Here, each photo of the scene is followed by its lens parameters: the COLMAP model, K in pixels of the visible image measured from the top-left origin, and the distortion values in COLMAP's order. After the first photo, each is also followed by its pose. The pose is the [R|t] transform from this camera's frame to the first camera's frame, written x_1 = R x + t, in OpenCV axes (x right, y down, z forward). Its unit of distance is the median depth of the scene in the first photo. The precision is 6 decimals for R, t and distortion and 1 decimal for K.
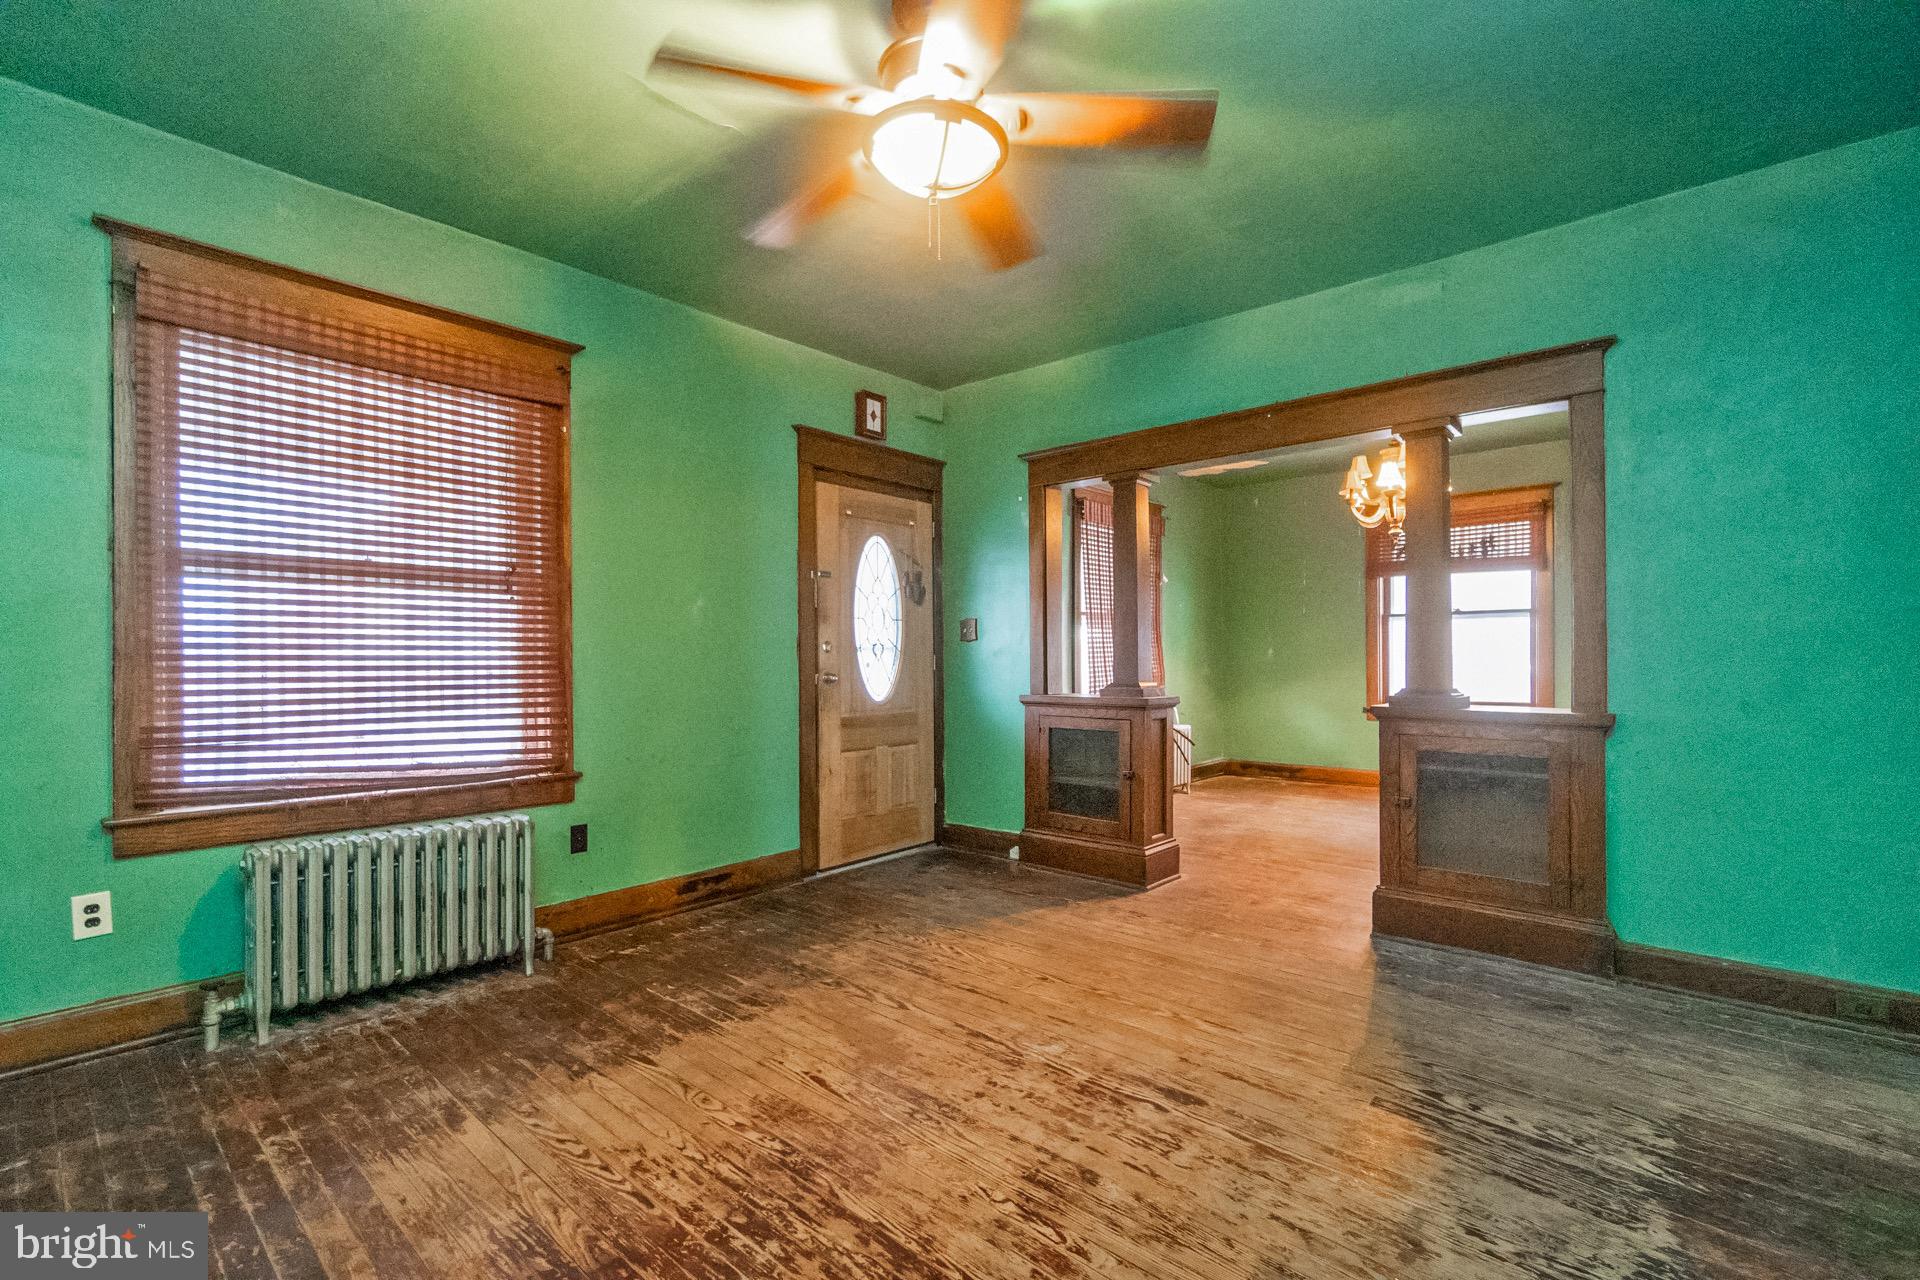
lens RADIAL K [[850.5, 0, 961.5], [0, 850.5, 660.1], [0, 0, 1]] dist [-0.001905, -0.000036]
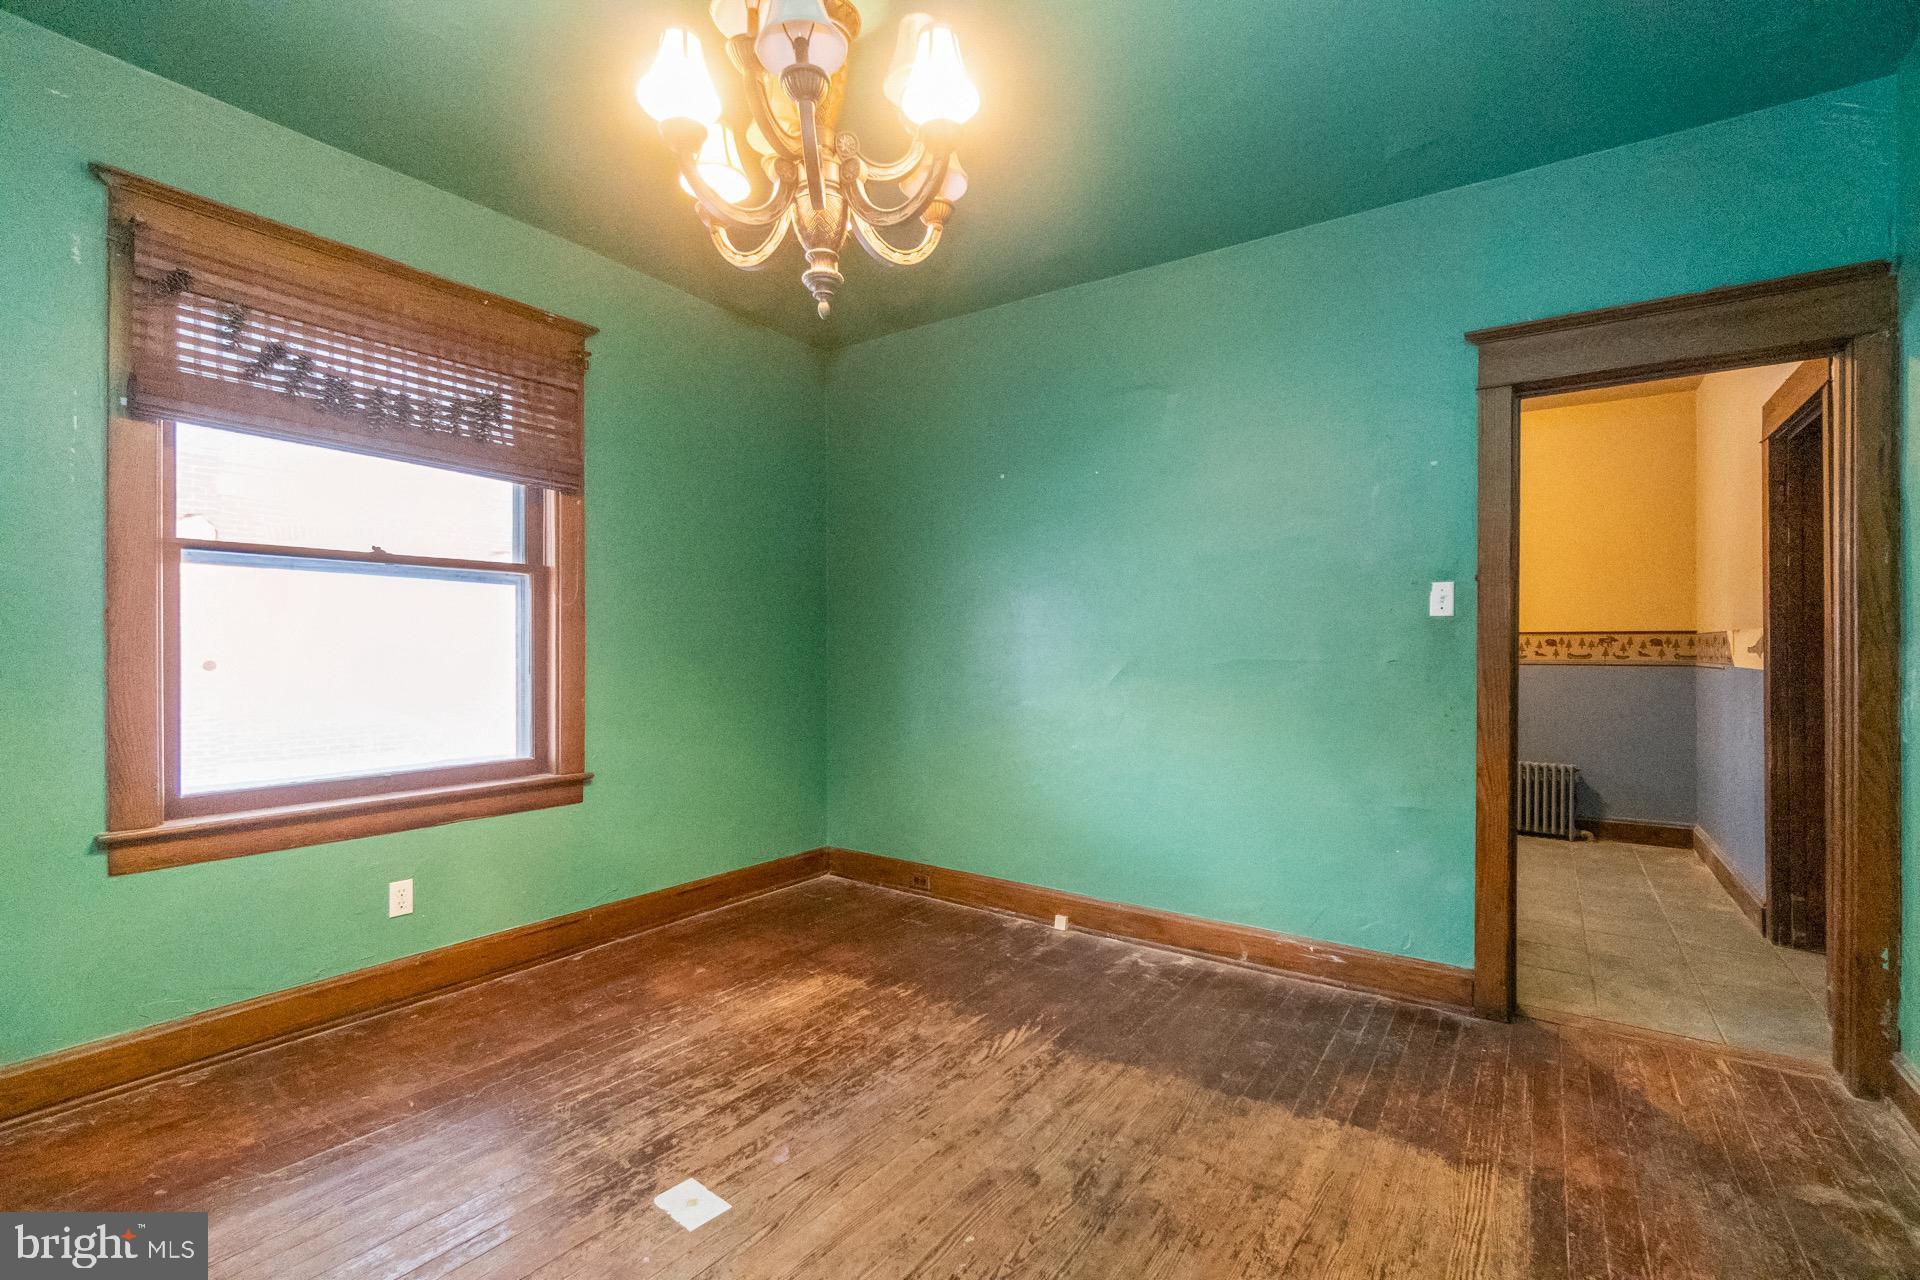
lens RADIAL K [[855.7, 0, 951.9], [0, 855.7, 644.4], [0, 0, 1]] dist [0.000622, 0.000164]
pose [[-0.107117, 0.007944, 0.994215, 0.342763], [0.005068, 0.999959, -0.007444, -0.023193], [-0.994234, 0.004241, -0.107153, 1.814138]]
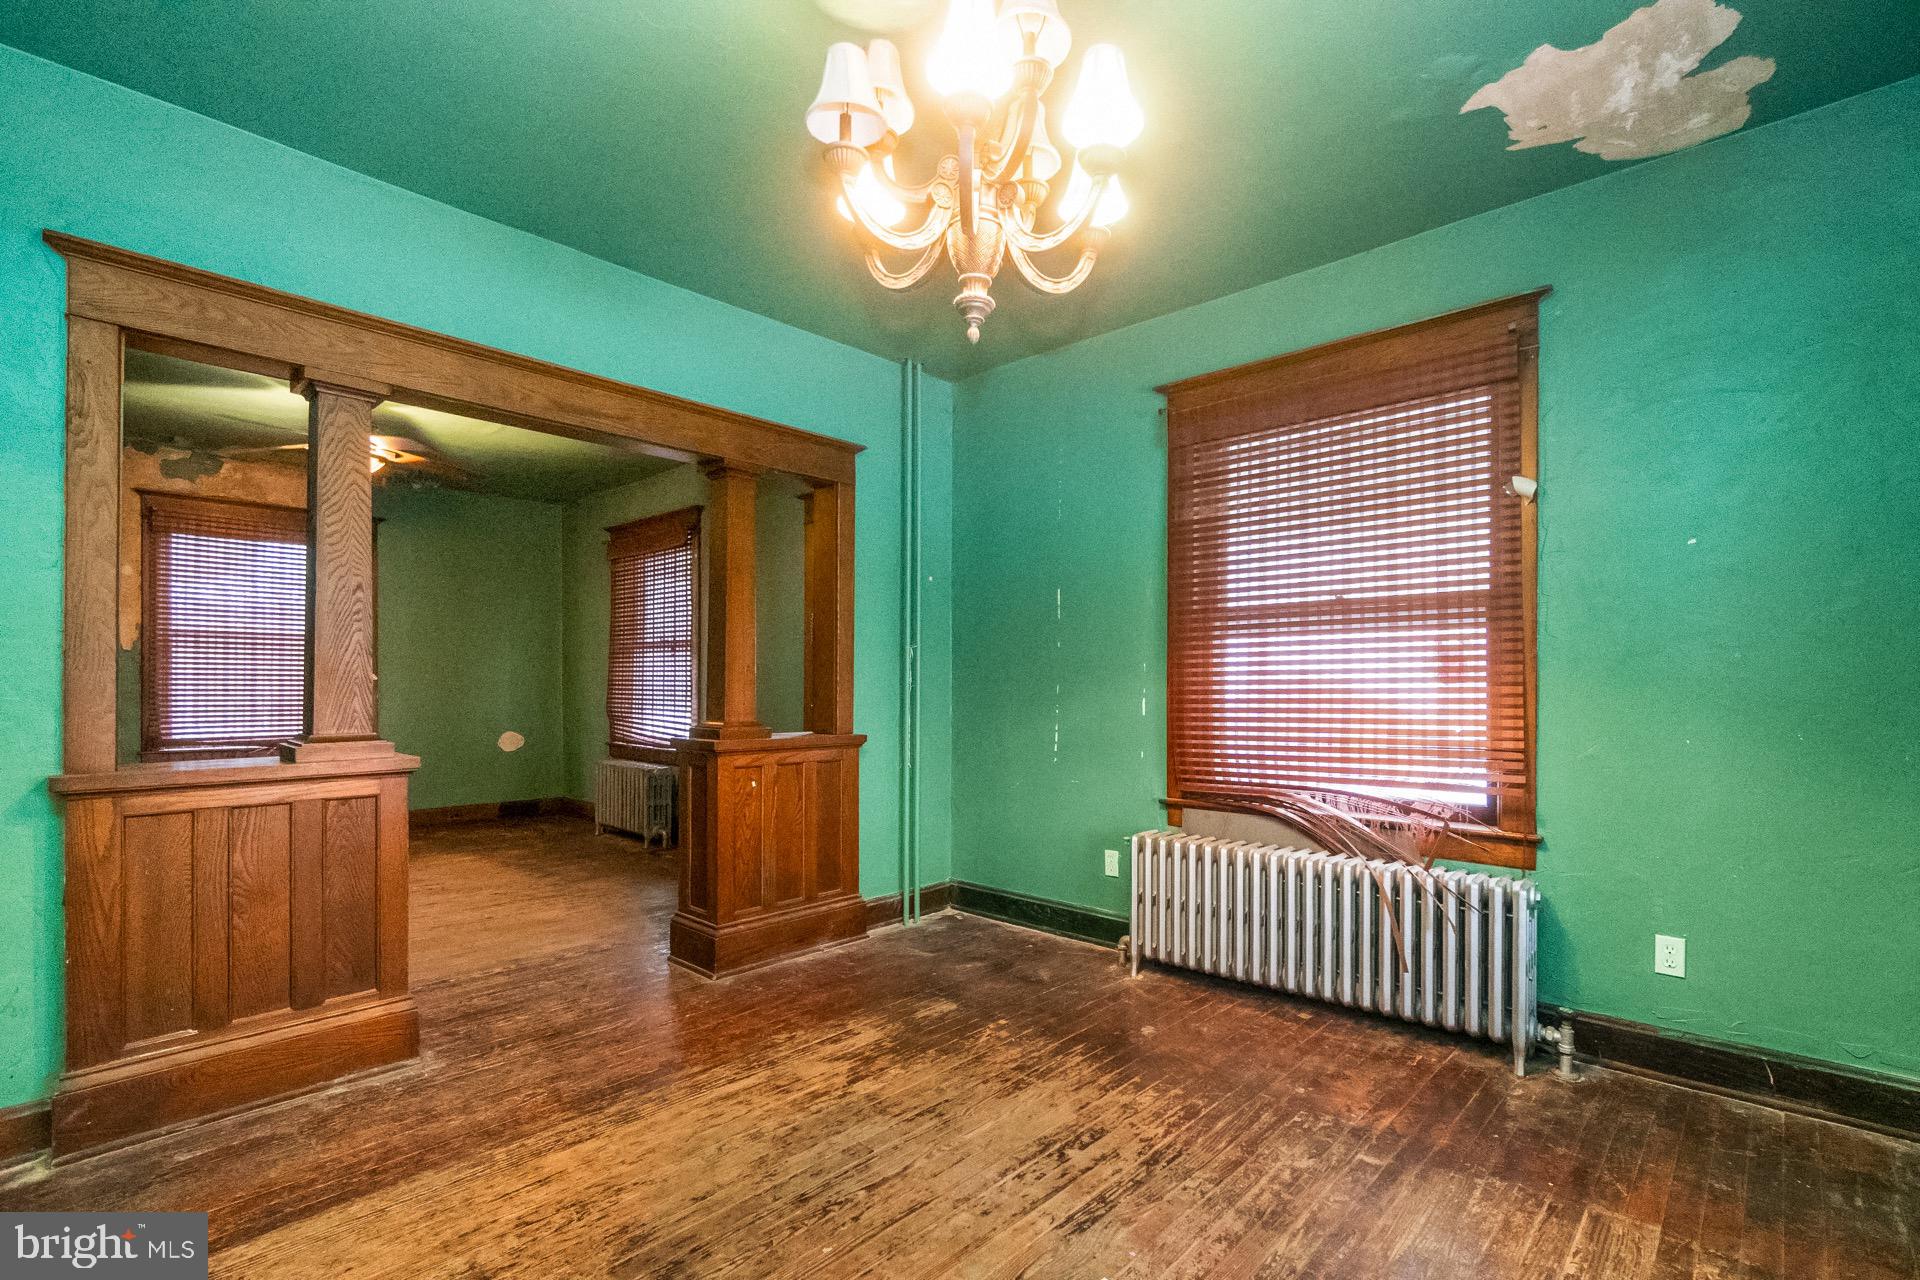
lens RADIAL K [[871.7, 0, 967.0], [0, 871.7, 689.1], [0, 0, 1]] dist [-0.002501, 0.000226]
pose [[-0.020758, 0.009825, -0.999736, 1.531530], [-0.007893, 0.999919, 0.009991, -0.021220], [0.999753, 0.008098, -0.020679, 1.849353]]
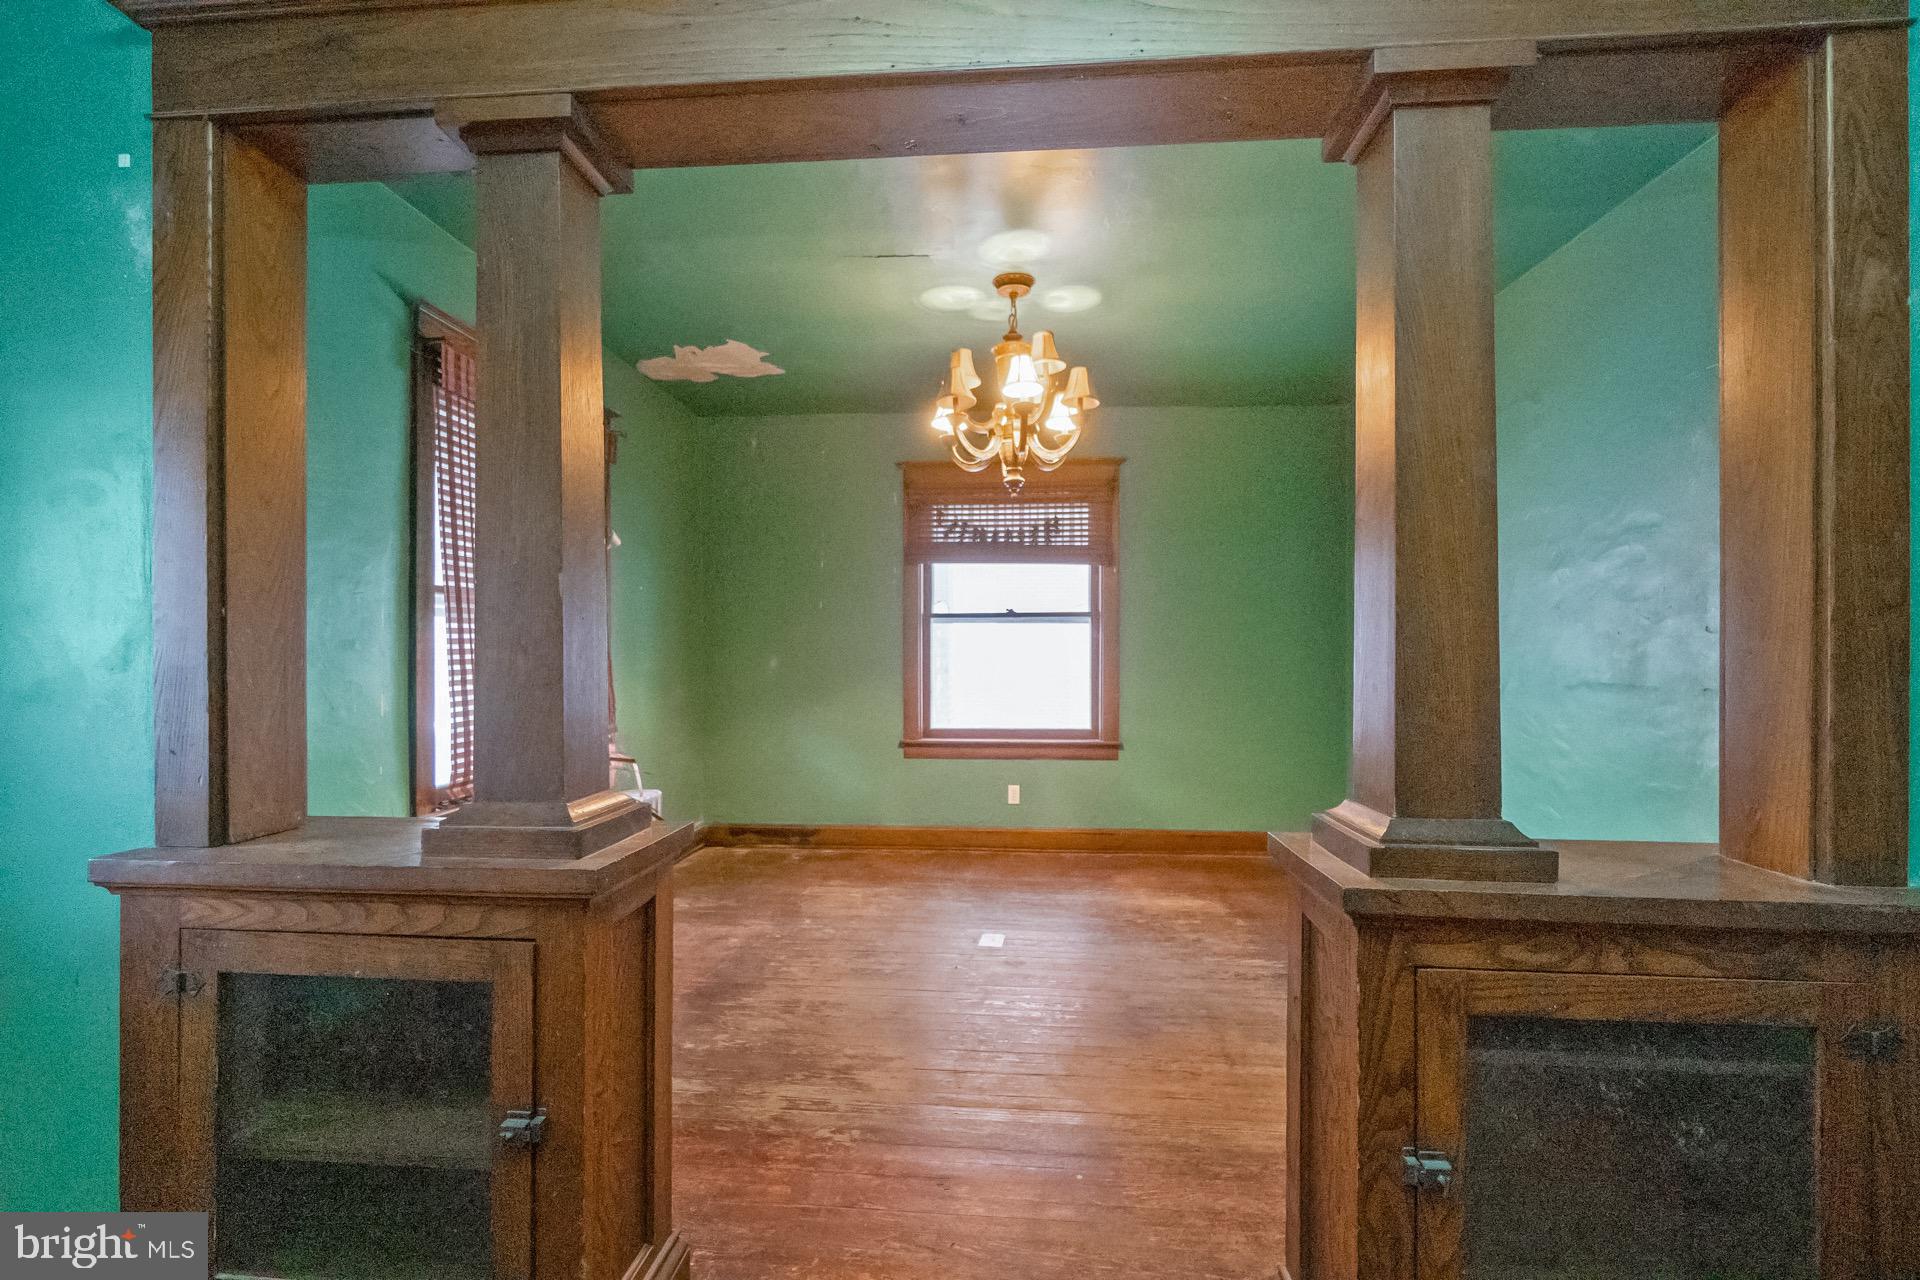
lens RADIAL K [[838.1, 0, 955.9], [0, 838.1, 660.5], [0, 0, 1]] dist [-0.001041, 0.000333]
pose [[0.802177, 0.000873, 0.597086, 0.204552], [-0.002543, 0.999995, 0.001955, -0.037063], [-0.597081, -0.003087, 0.802175, 0.981024]]
